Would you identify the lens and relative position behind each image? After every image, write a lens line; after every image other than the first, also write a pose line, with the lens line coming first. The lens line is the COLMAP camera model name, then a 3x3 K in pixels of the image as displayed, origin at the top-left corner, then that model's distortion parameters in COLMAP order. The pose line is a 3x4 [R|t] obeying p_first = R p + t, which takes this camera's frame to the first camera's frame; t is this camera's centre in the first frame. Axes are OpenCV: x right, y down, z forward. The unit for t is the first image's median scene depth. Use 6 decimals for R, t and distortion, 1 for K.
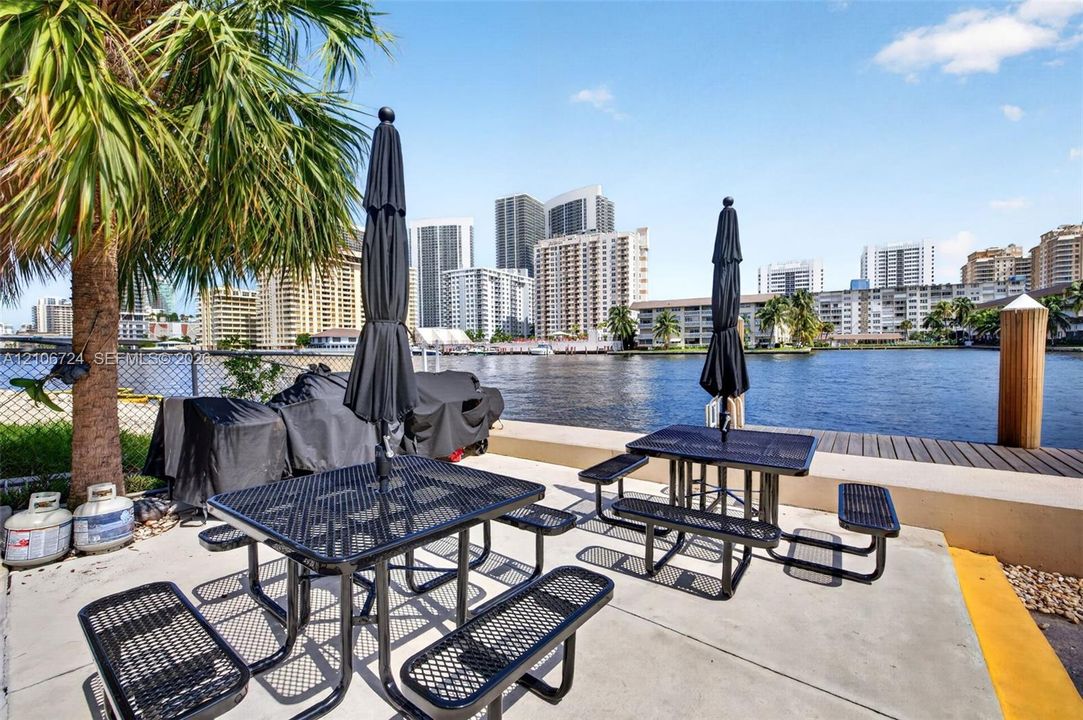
lens RADIAL K [[465.4, 0, 531.9], [0, 465.4, 359.5], [0, 0, 1]] dist [0.012745, -0.000714]
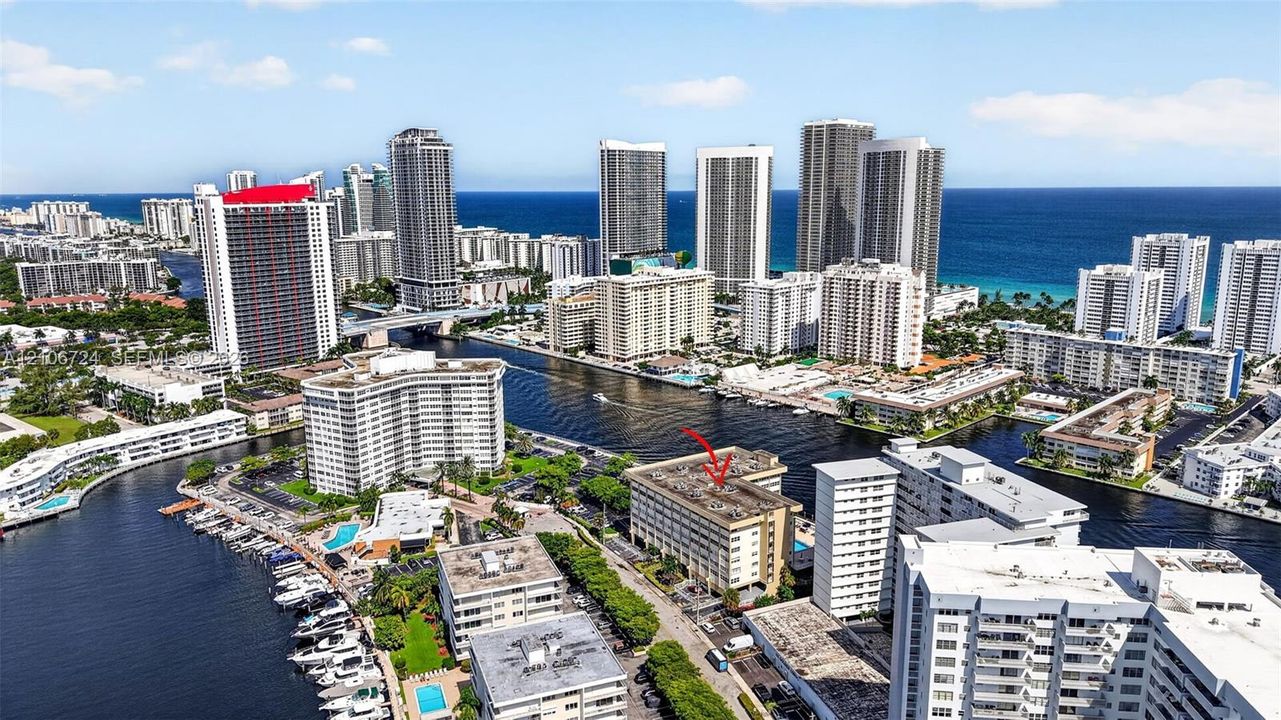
lens RADIAL K [[885.1, 0, 648.4], [0, 885.1, 360.8], [0, 0, 1]] dist [0.116761, -0.192010]
pose [[0.966397, 0.065219, -0.248642, 0.152936], [-0.017741, 0.981895, 0.188596, -0.446163], [0.256440, -0.177847, 0.950057, -1.223469]]
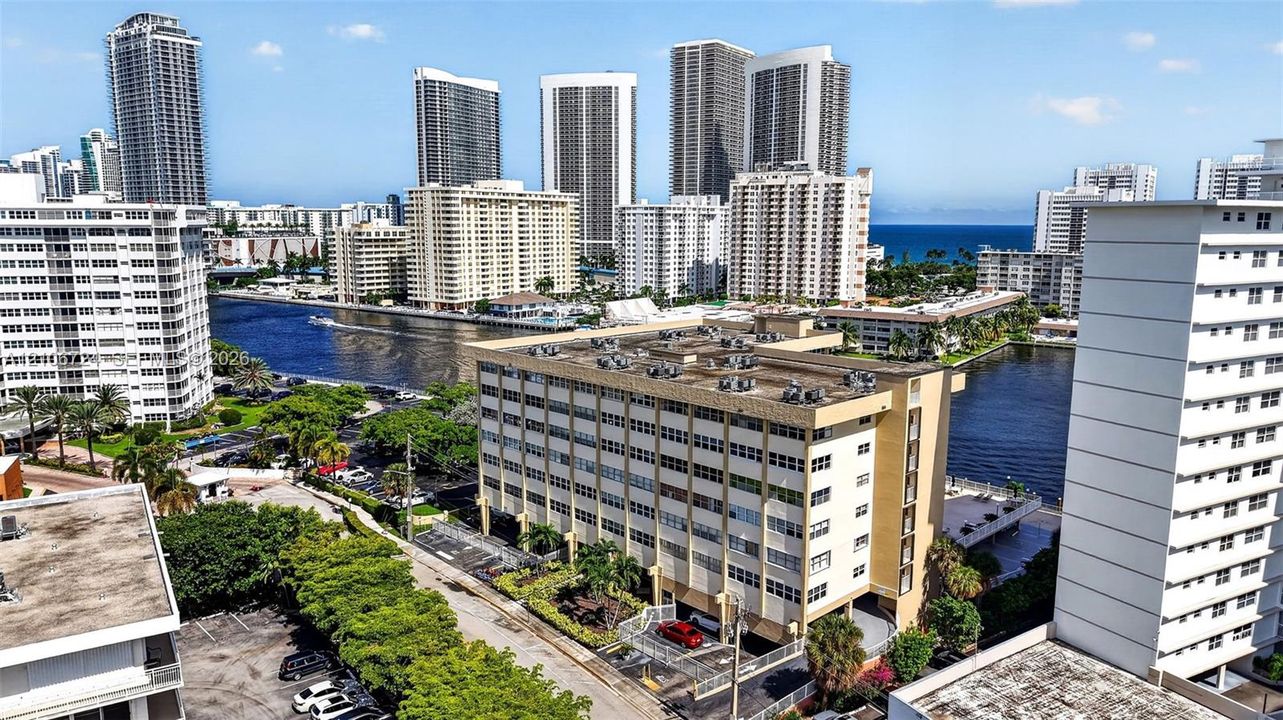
lens RADIAL K [[886.5, 0, 649.4], [0, 886.5, 360.9], [0, 0, 1]] dist [0.116761, -0.192010]
pose [[0.997492, 0.032624, -0.062816, -0.029307], [-0.023929, 0.990624, 0.134506, -0.143597], [0.066615, -0.132665, 0.988920, -0.607019]]
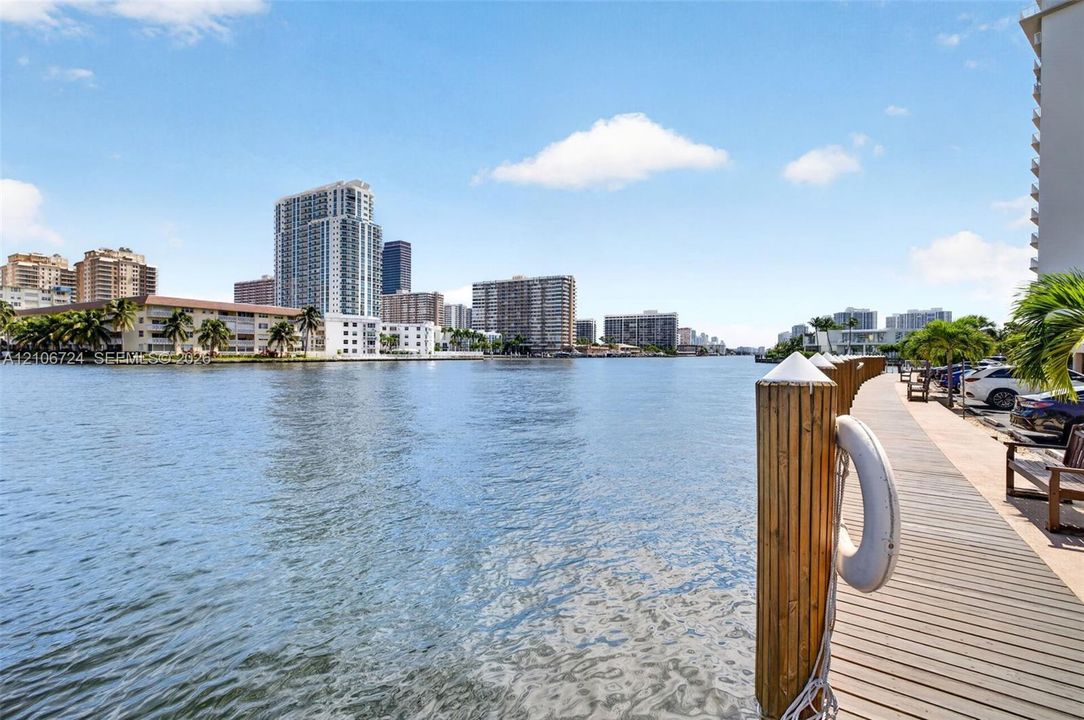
lens RADIAL K [[450.1, 0, 545.4], [0, 450.1, 356.1], [0, 0, 1]] dist [-0.000701, 0.000609]
pose [[-0.047196, 0.010497, 0.998830, 0.024177], [0.017415, 0.999801, -0.009684, -0.002266], [-0.998734, 0.016938, -0.047370, 0.020566]]
